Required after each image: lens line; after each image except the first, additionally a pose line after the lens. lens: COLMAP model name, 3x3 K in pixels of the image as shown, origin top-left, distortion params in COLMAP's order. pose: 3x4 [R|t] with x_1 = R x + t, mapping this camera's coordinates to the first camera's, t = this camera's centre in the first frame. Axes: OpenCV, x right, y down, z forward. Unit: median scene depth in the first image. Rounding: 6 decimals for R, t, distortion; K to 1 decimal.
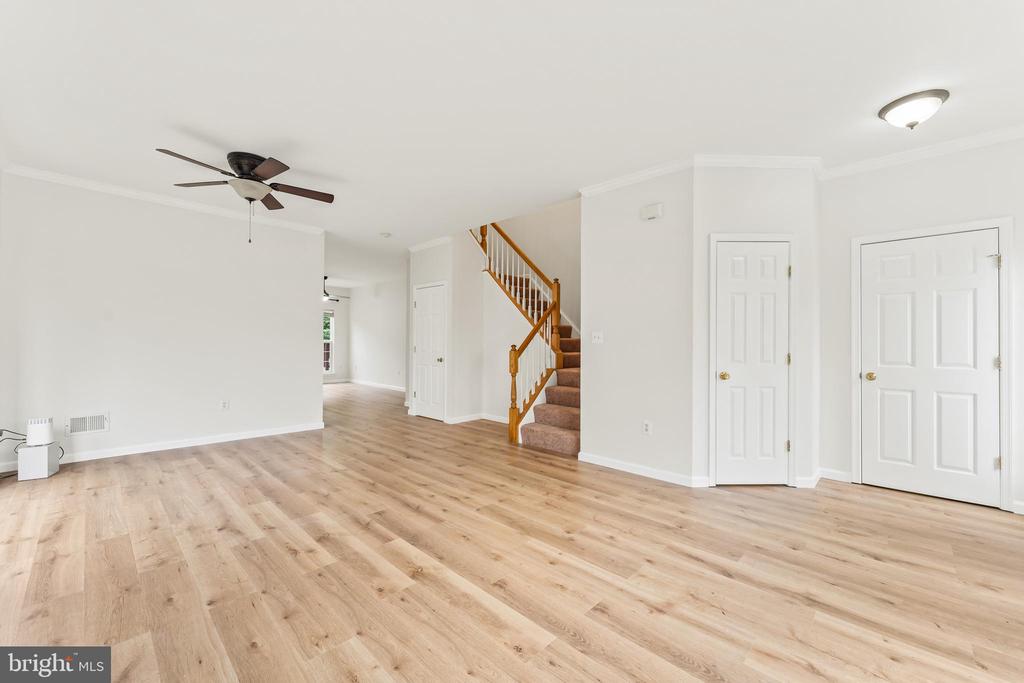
lens RADIAL K [[412.8, 0, 512.0], [0, 412.8, 341.5], [0, 0, 1]] dist [0.001862, 0.000103]
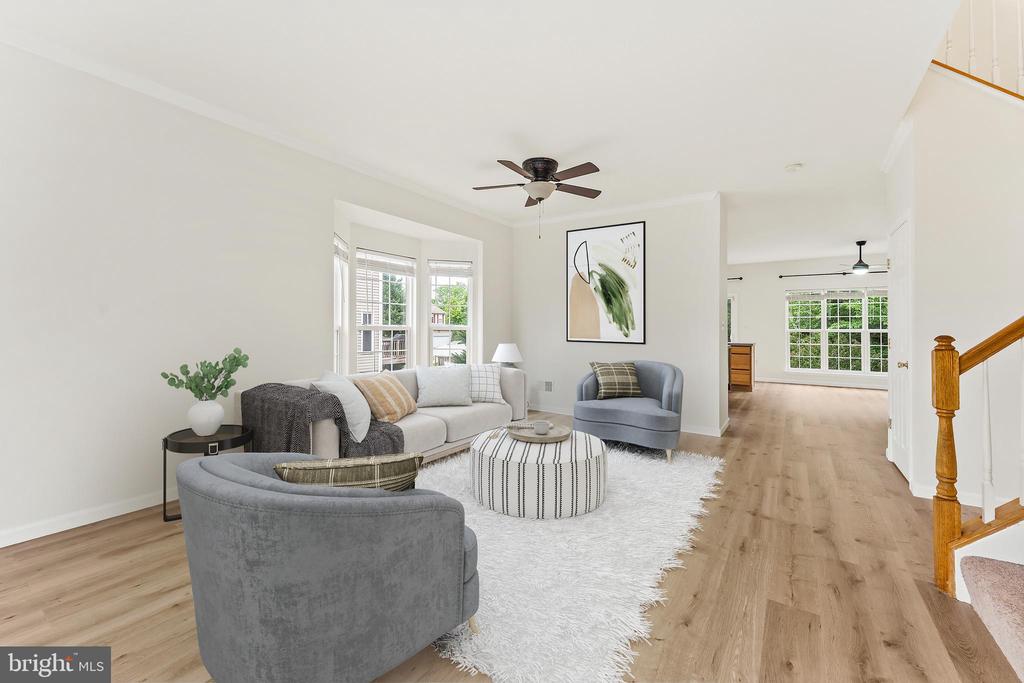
lens RADIAL K [[412.8, 0, 512.0], [0, 412.8, 341.5], [0, 0, 1]] dist [0.001862, 0.000103]
pose [[0.174106, 0.023368, -0.984450, 0.461706], [-0.002752, 0.999726, 0.023244, 0.007187], [0.984723, -0.001338, 0.174122, 0.791595]]
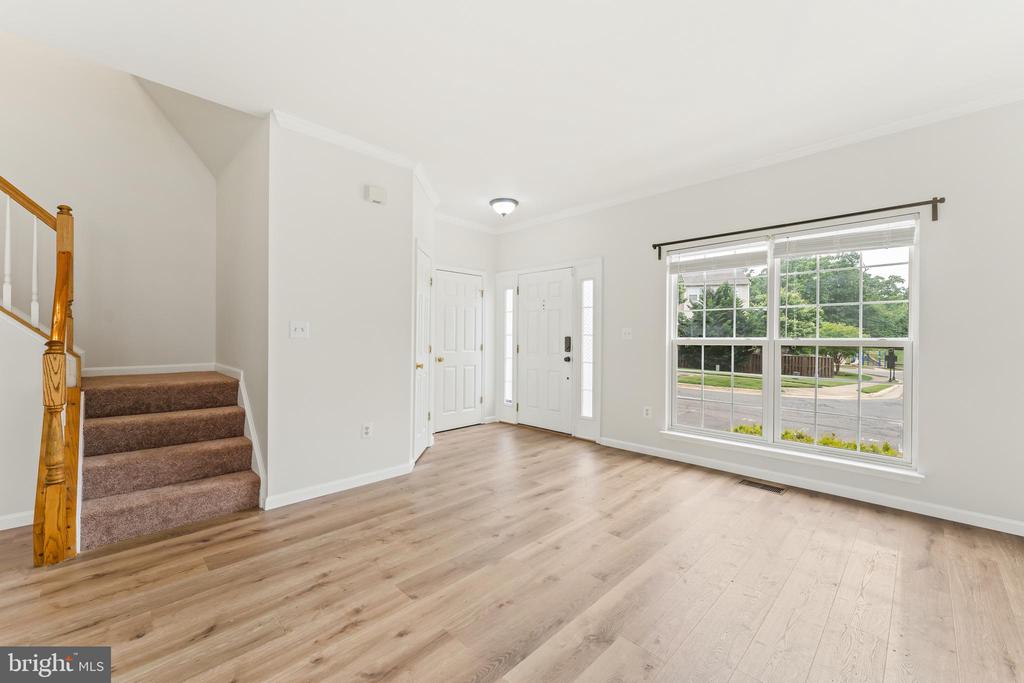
lens RADIAL K [[412.8, 0, 512.0], [0, 412.8, 341.5], [0, 0, 1]] dist [0.001862, 0.000103]
pose [[0.011100, -0.014528, 0.999833, -0.646197], [-0.007418, 0.999866, 0.014611, -0.003838], [-0.999911, -0.007579, 0.010991, 0.752987]]
